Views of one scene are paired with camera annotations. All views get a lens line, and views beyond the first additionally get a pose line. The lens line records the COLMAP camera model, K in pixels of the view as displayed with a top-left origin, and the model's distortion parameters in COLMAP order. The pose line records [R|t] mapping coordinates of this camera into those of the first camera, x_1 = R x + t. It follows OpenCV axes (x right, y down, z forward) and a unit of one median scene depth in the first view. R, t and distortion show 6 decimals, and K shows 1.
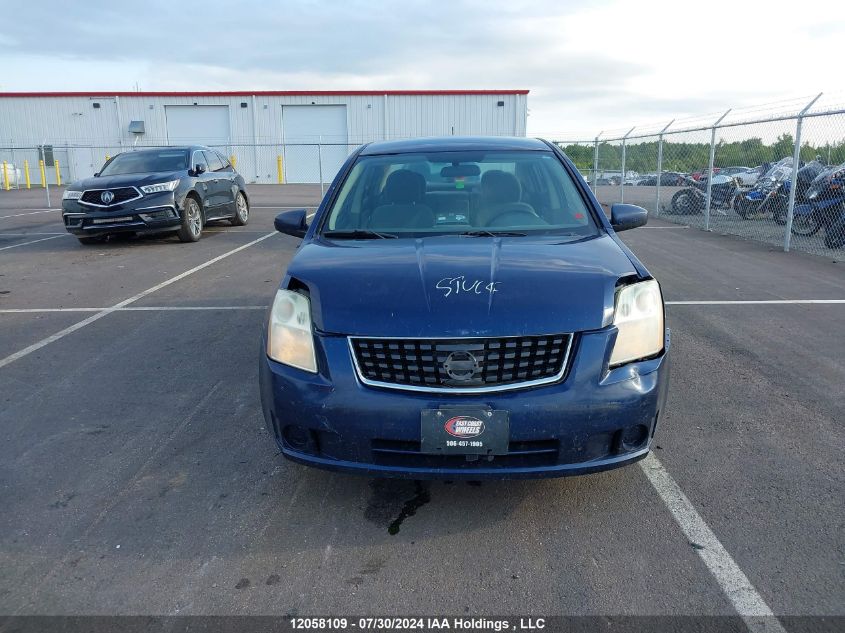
lens RADIAL K [[689.0, 0, 427.0], [0, 689.0, 317.9], [0, 0, 1]] dist [0.009570, -0.010254]
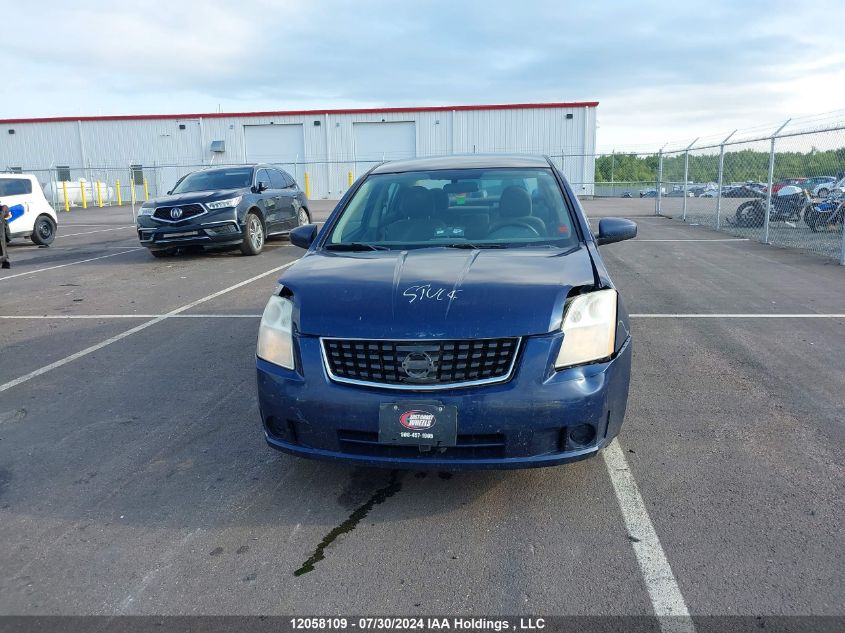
lens RADIAL K [[689.0, 0, 416.5], [0, 689.0, 312.8], [0, 0, 1]] dist [0.009570, -0.010254]
pose [[0.993262, 0.009965, -0.115458, 0.149270], [-0.013020, 0.999584, -0.025733, 0.012252], [0.115153, 0.027063, 0.992979, -0.084742]]
